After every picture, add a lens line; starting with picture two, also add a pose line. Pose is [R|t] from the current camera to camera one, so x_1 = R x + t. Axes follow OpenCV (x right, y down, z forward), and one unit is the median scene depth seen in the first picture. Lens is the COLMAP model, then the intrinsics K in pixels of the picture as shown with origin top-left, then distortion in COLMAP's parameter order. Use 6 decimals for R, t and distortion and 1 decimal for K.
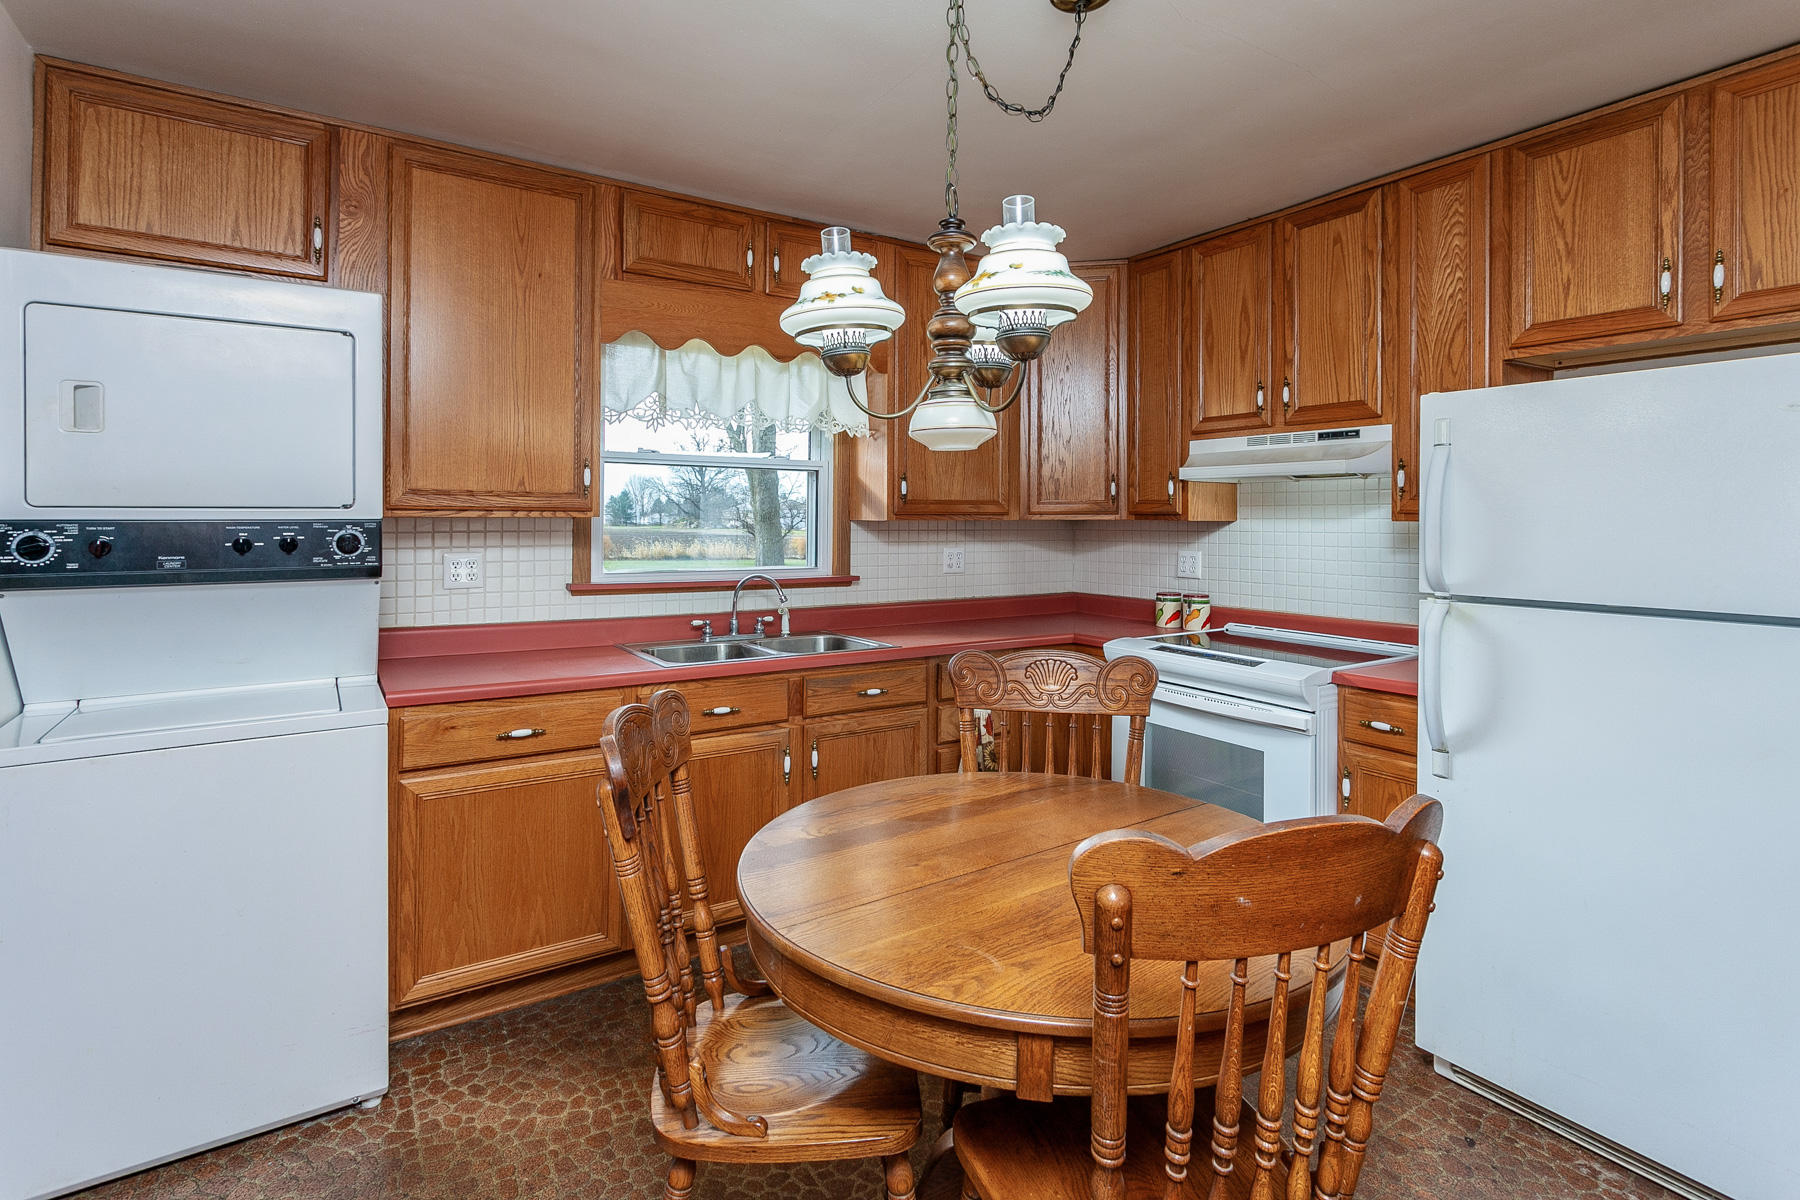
lens RADIAL K [[910.2, 0, 859.3], [0, 910.2, 514.8], [0, 0, 1]] dist [-0.000022, 0.000232]
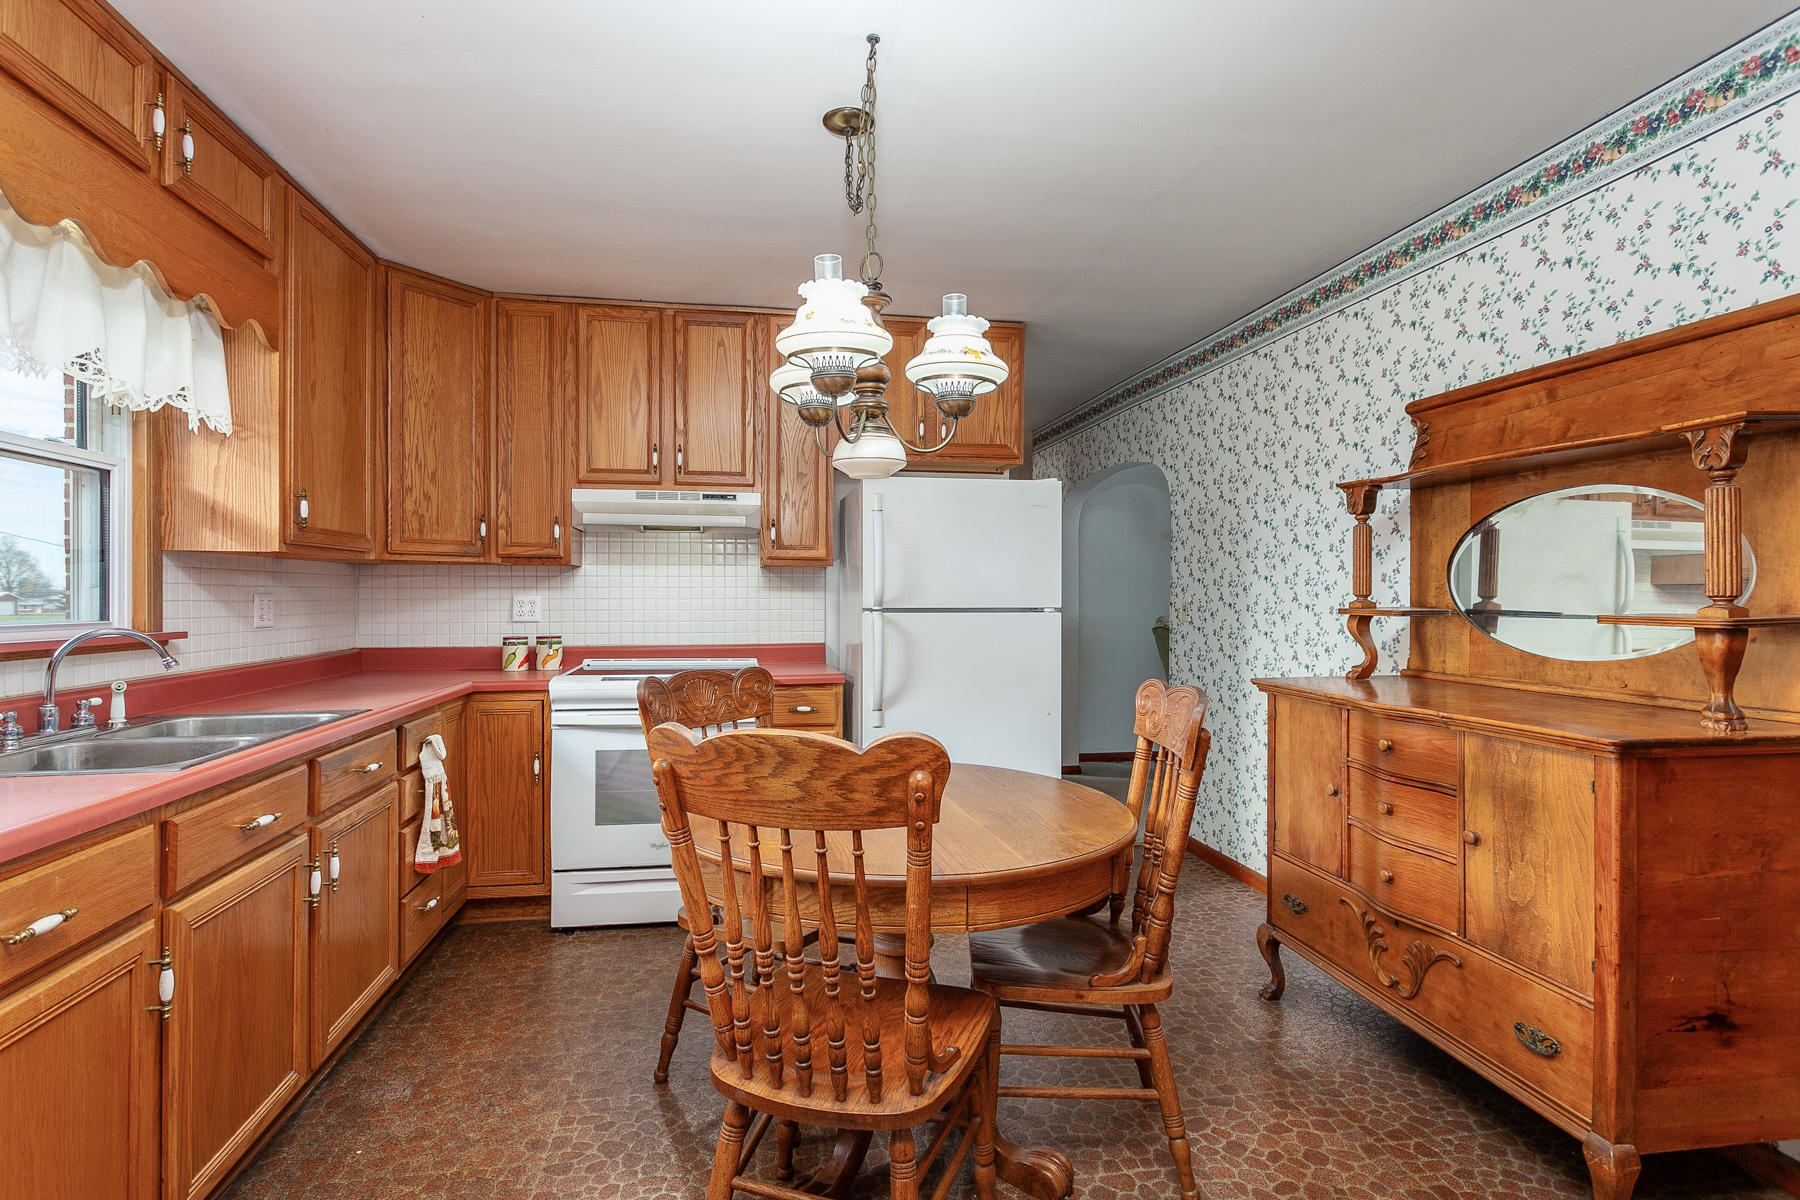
lens RADIAL K [[860.9, 0, 887.1], [0, 860.9, 593.3], [0, 0, 1]] dist [0.000863, 0.000759]
pose [[0.385356, -0.002726, 0.922764, -0.476173], [-0.004320, 0.999979, 0.004758, 0.039061], [-0.922758, -0.005820, 0.385336, 0.303332]]
